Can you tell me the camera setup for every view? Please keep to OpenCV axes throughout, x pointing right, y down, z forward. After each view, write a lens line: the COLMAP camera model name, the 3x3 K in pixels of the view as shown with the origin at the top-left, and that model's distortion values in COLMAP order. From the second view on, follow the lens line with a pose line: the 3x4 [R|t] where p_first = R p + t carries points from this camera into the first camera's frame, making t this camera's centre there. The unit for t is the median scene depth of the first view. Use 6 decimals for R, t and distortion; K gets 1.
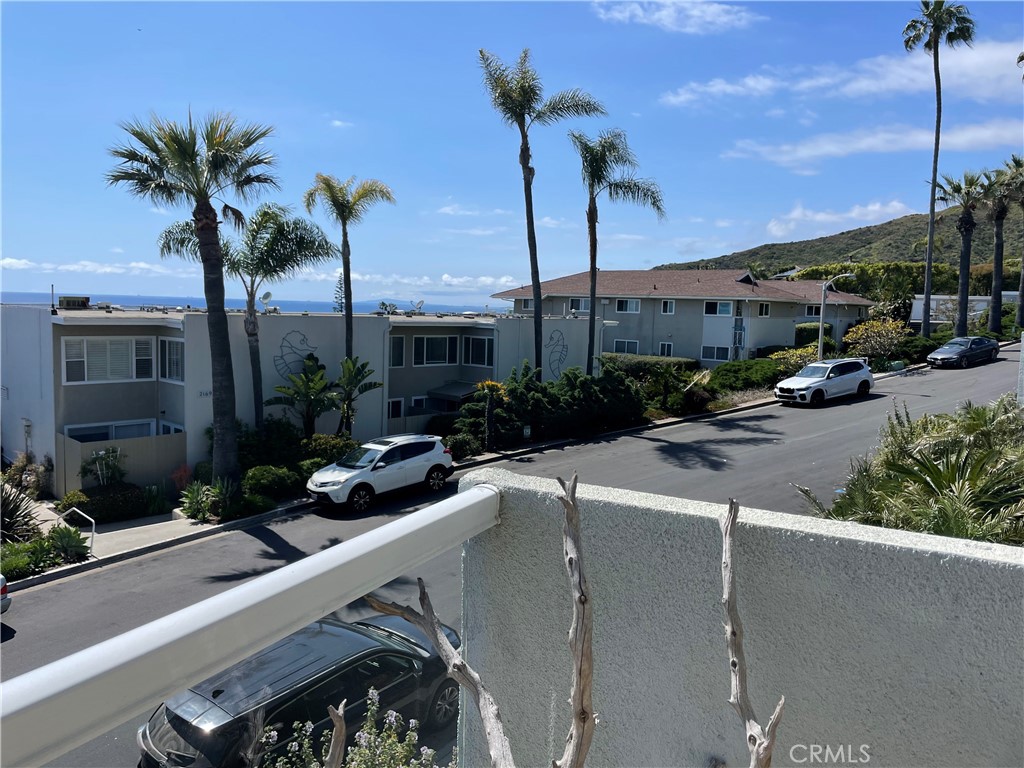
lens RADIAL K [[774.0, 0, 510.2], [0, 774.0, 381.0], [0, 0, 1]] dist [0.097101, -0.132507]
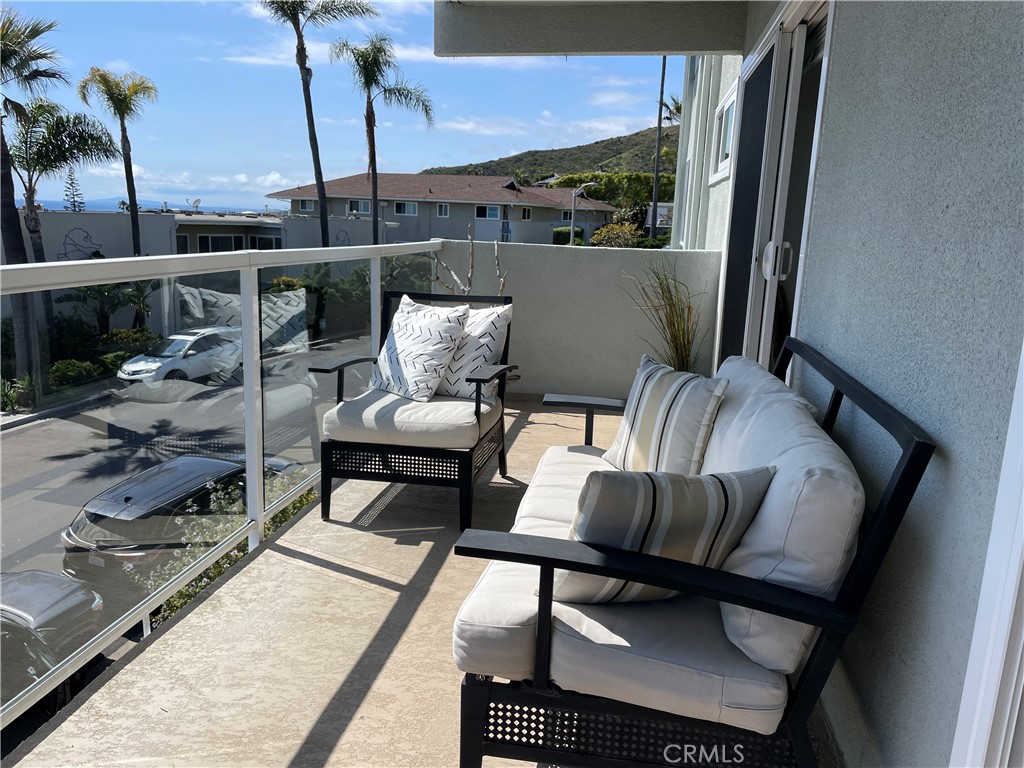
lens RADIAL K [[773.6, 0, 502.5], [0, 773.6, 391.4], [0, 0, 1]] dist [0.092188, -0.129215]
pose [[0.961124, -0.052895, 0.271004, -0.029696], [0.016696, 0.990817, 0.134177, 0.013382], [-0.275612, -0.124436, 0.953181, -0.106222]]
